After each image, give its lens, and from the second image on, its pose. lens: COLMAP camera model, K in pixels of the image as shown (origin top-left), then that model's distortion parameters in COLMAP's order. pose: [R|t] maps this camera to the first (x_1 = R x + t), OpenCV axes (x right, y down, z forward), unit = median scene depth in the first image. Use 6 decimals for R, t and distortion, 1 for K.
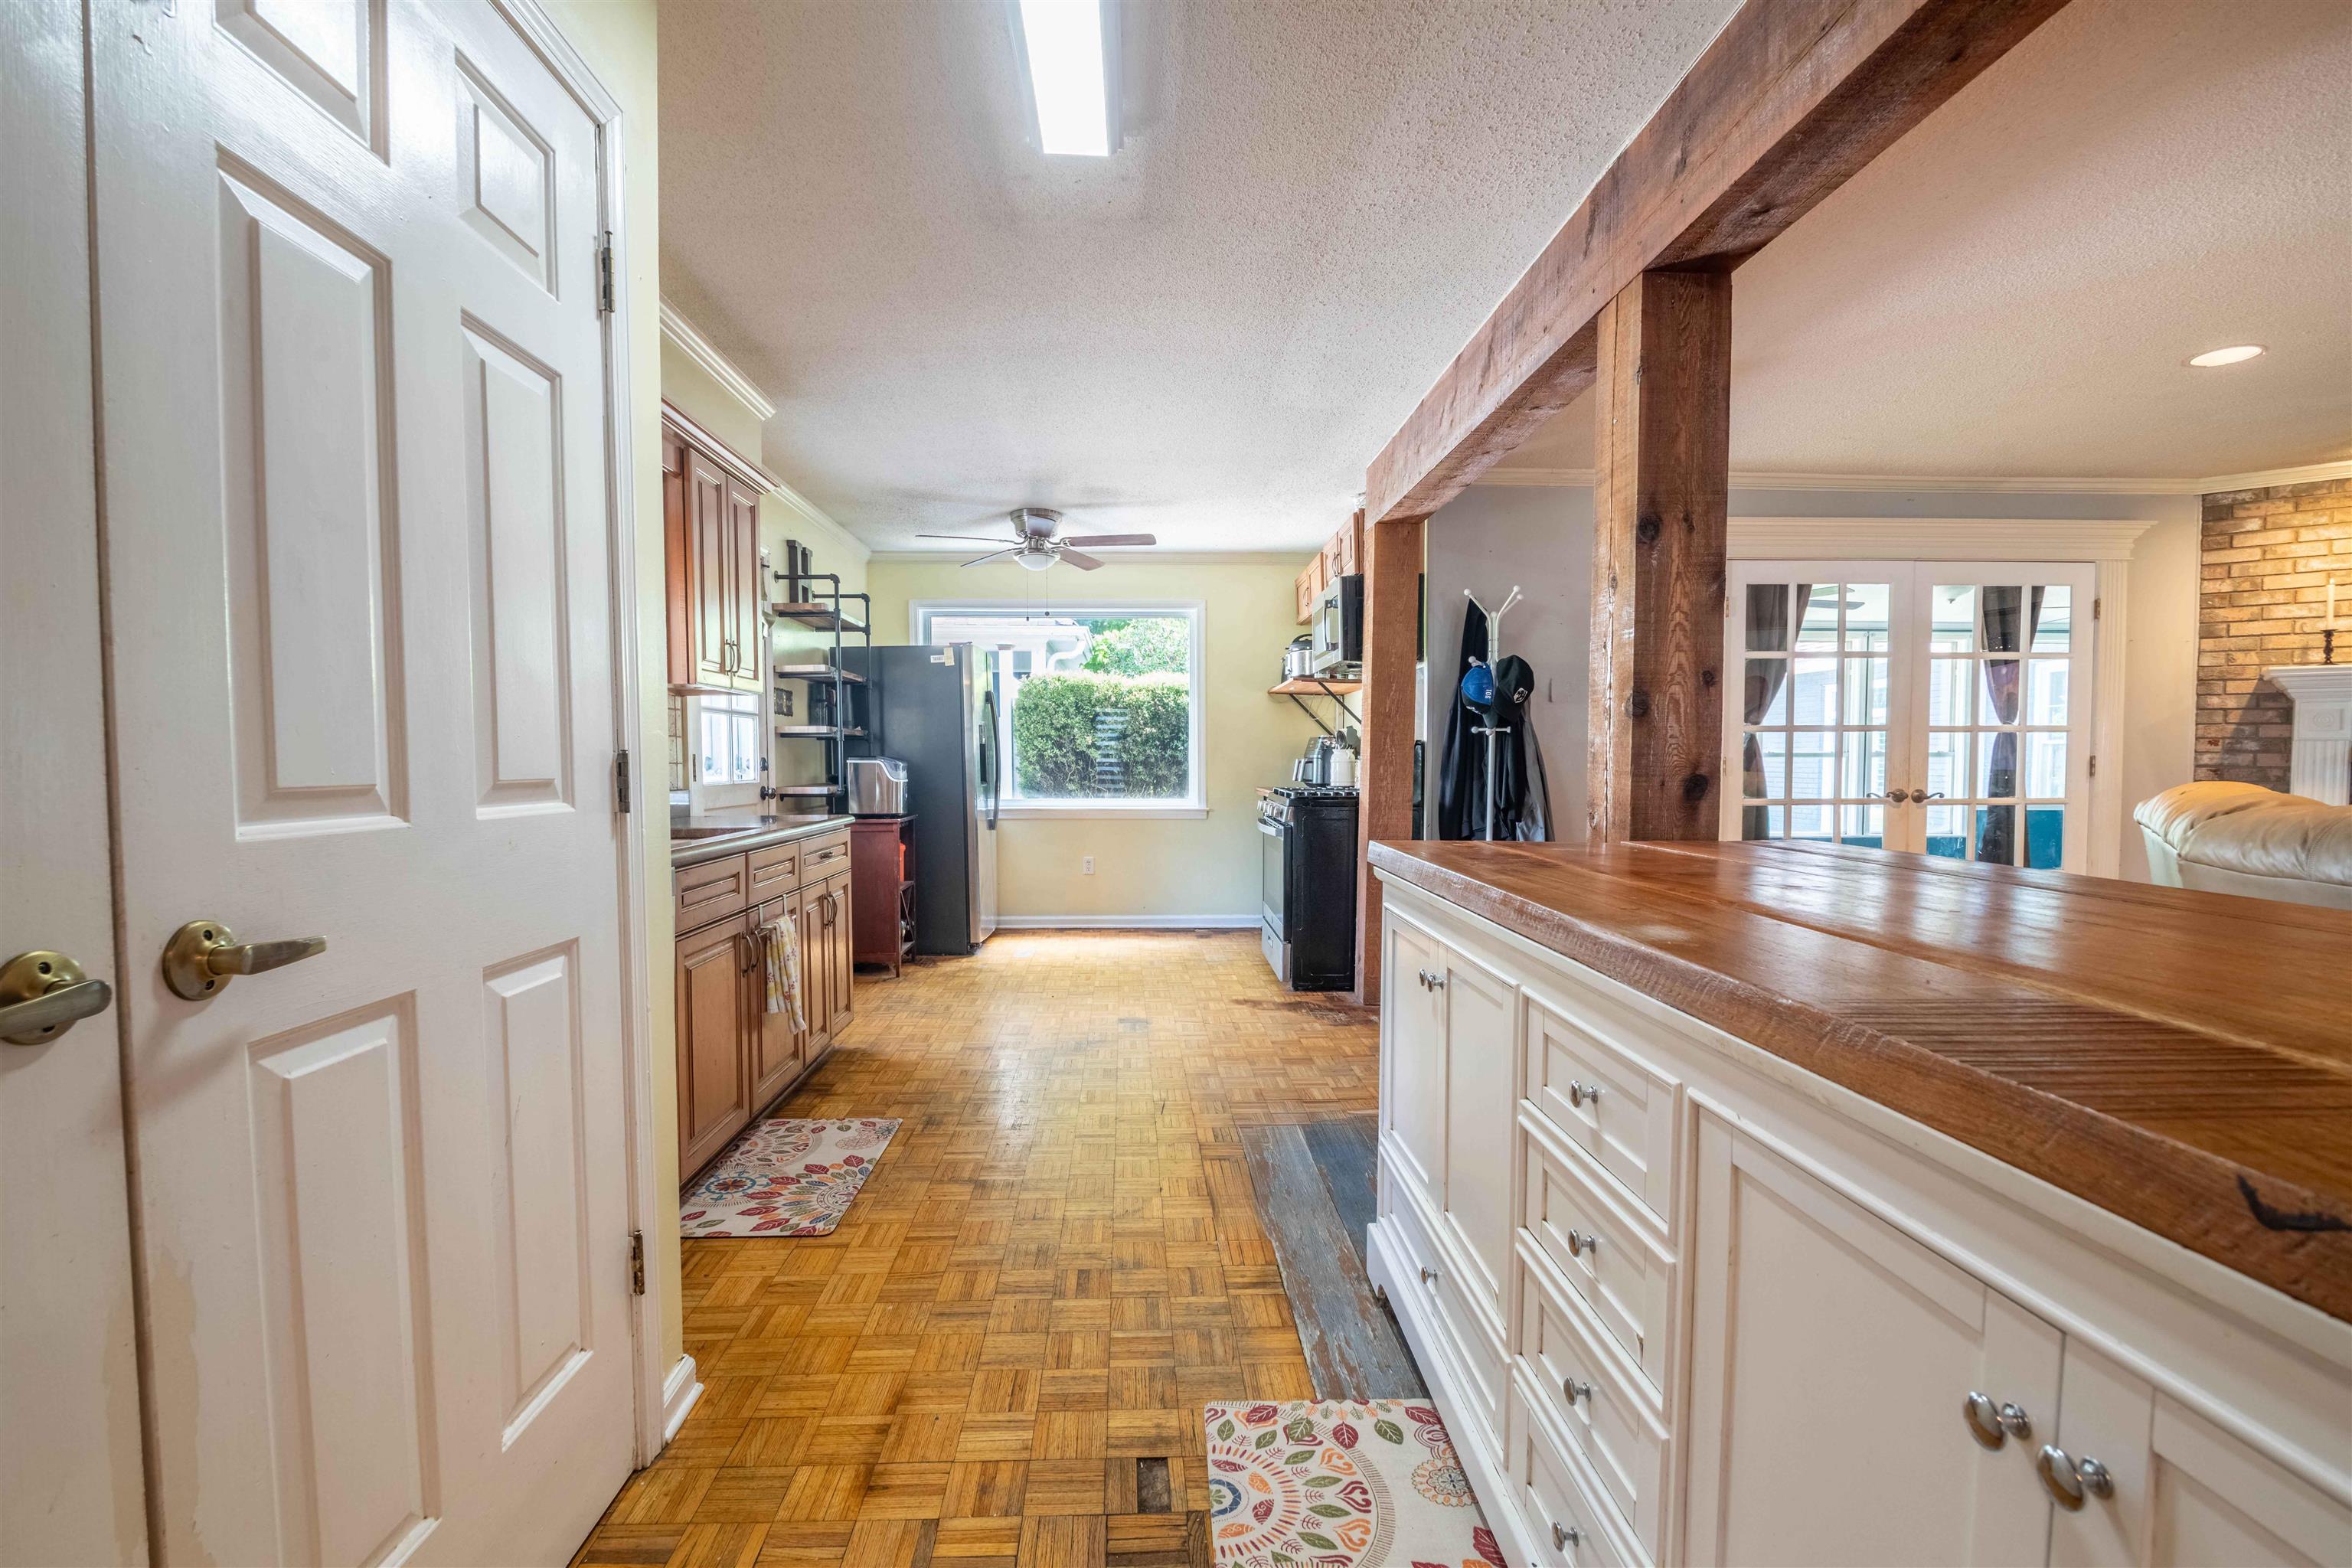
lens RADIAL K [[1009.9, 0, 1168.7], [0, 1009.9, 801.9], [0, 0, 1]] dist [0.001803, -0.015276]
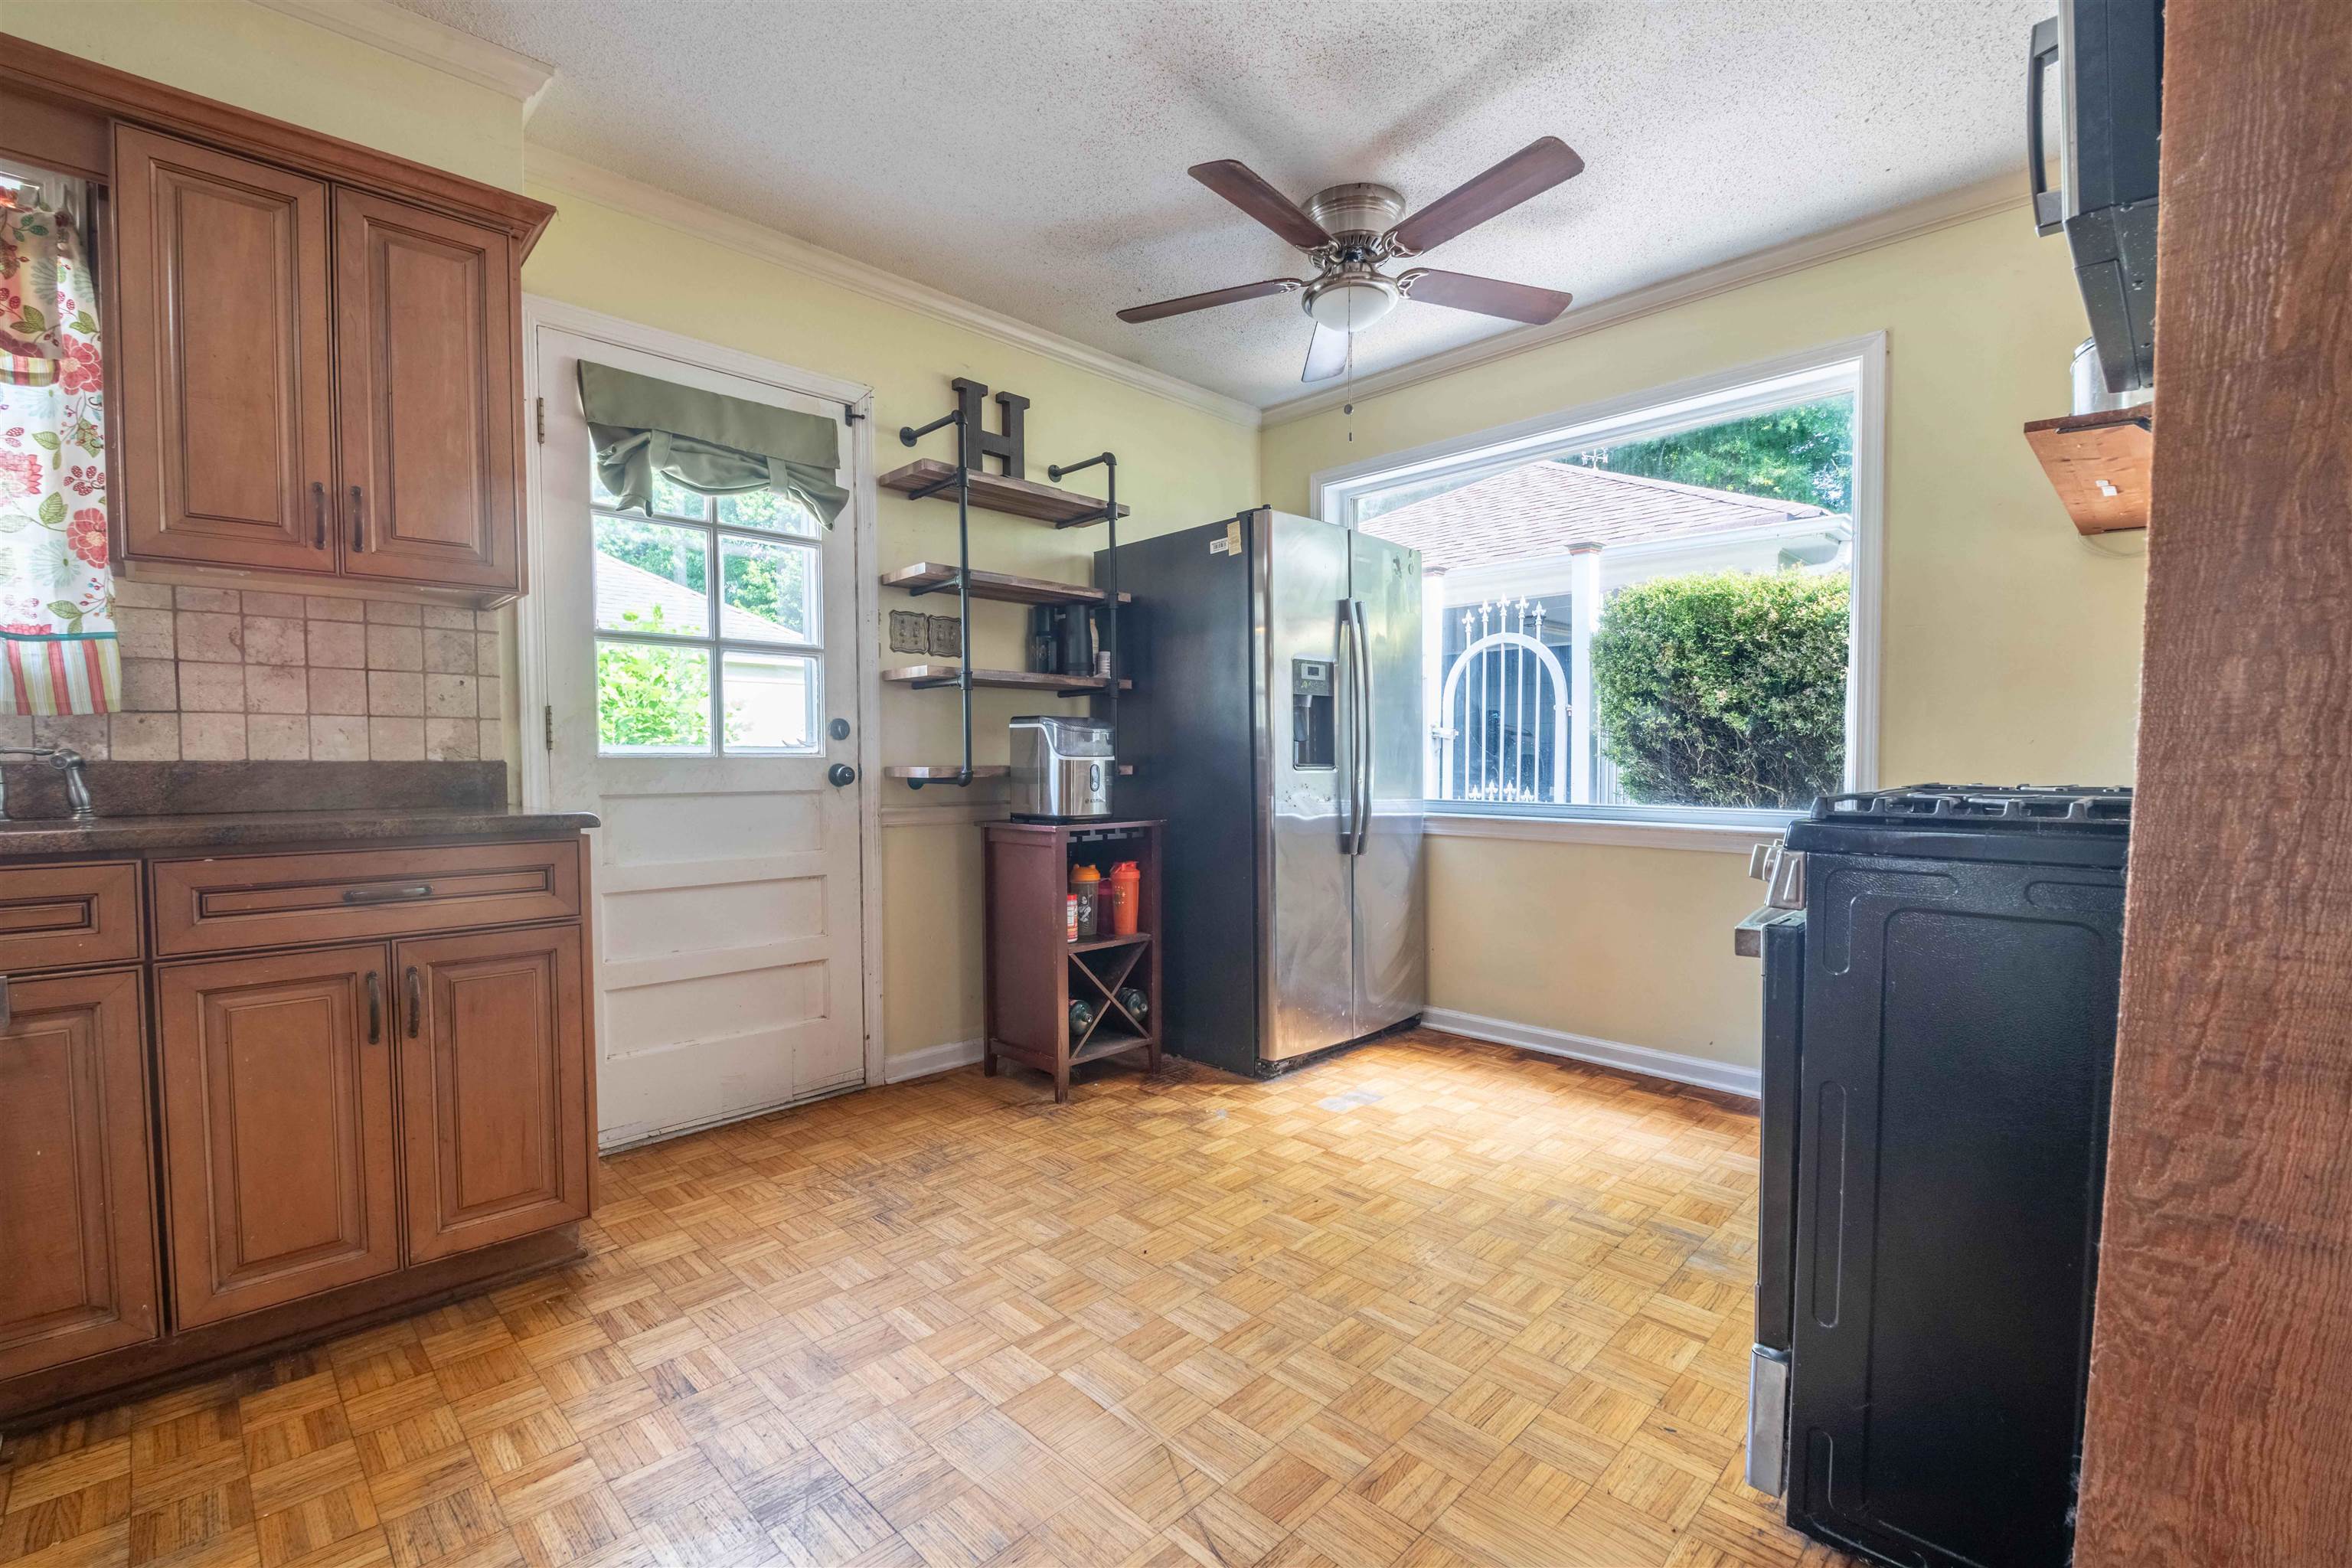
lens RADIAL K [[1023.0, 0, 1164.0], [0, 1023.0, 797.1], [0, 0, 1]] dist [0.000803, -0.009212]
pose [[0.674503, 0.026708, -0.737789, 0.358783], [-0.029597, 0.999520, 0.009124, -0.012485], [0.737678, 0.015682, 0.674970, 1.210107]]
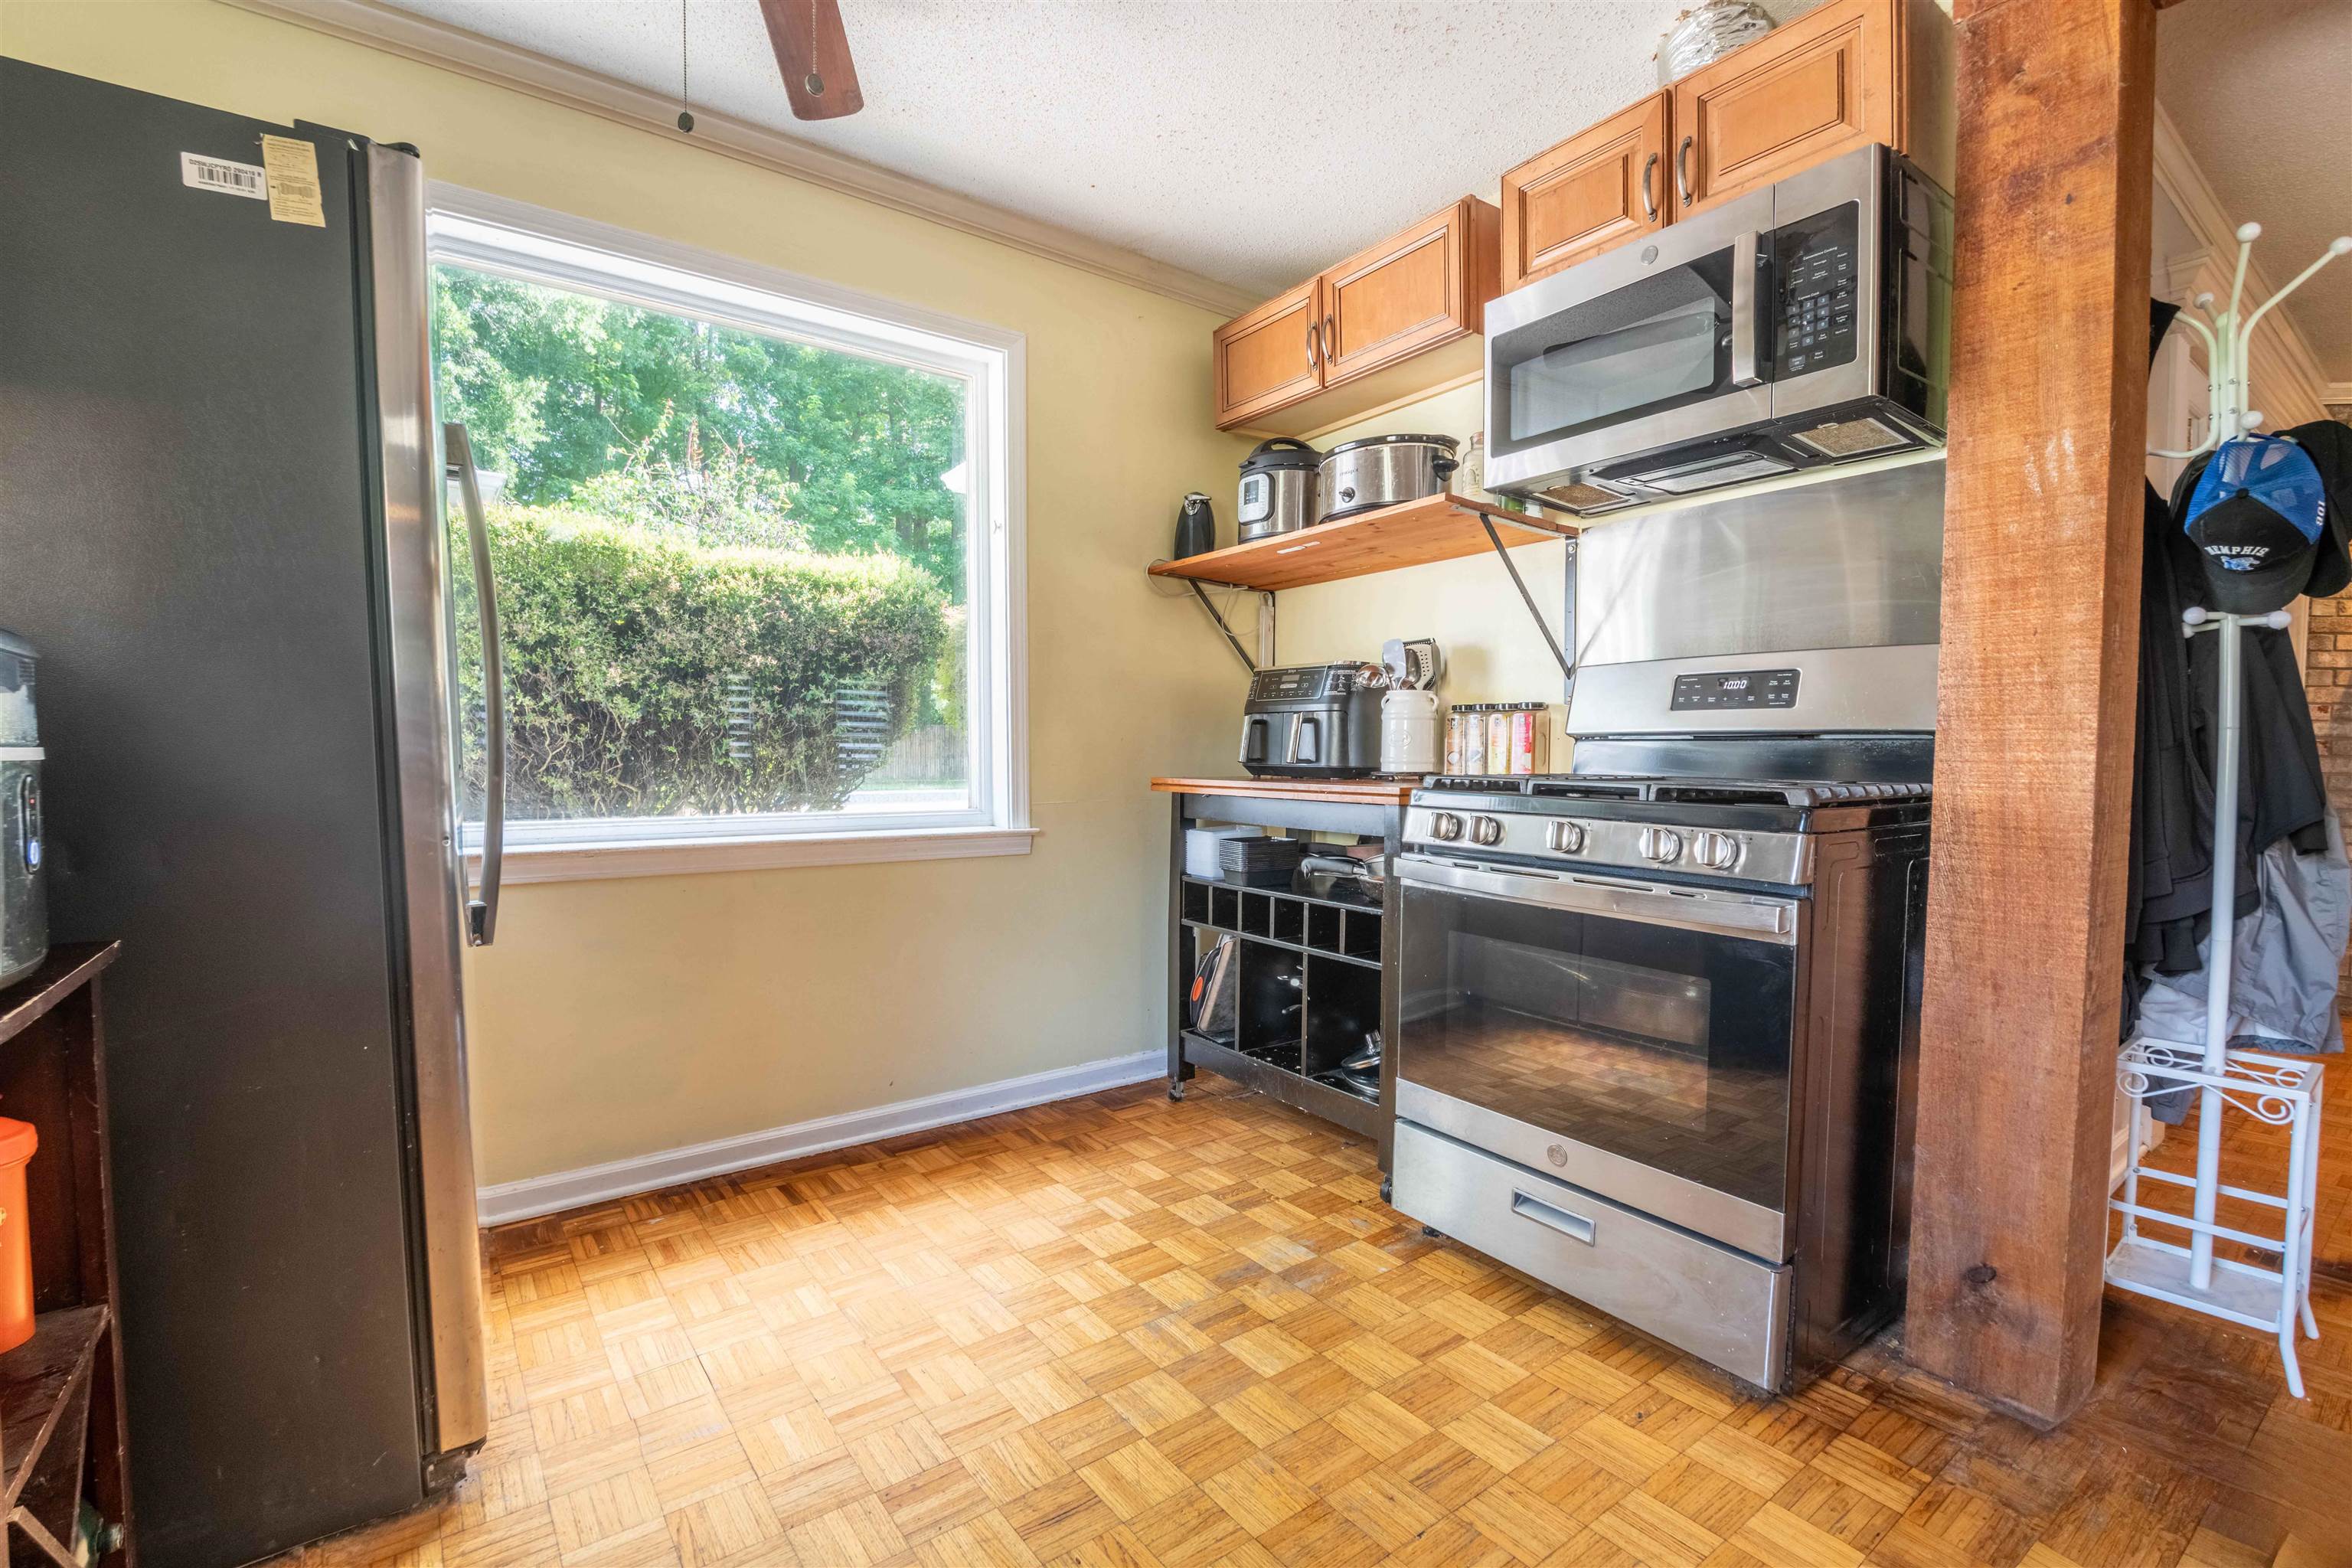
lens RADIAL K [[1023.0, 0, 1164.0], [0, 1023.0, 797.1], [0, 0, 1]] dist [0.000803, -0.009212]
pose [[0.826595, -0.023000, 0.562328, -0.384332], [0.021035, 0.999729, 0.009970, -0.025617], [-0.562404, 0.003588, 0.826855, 1.468984]]
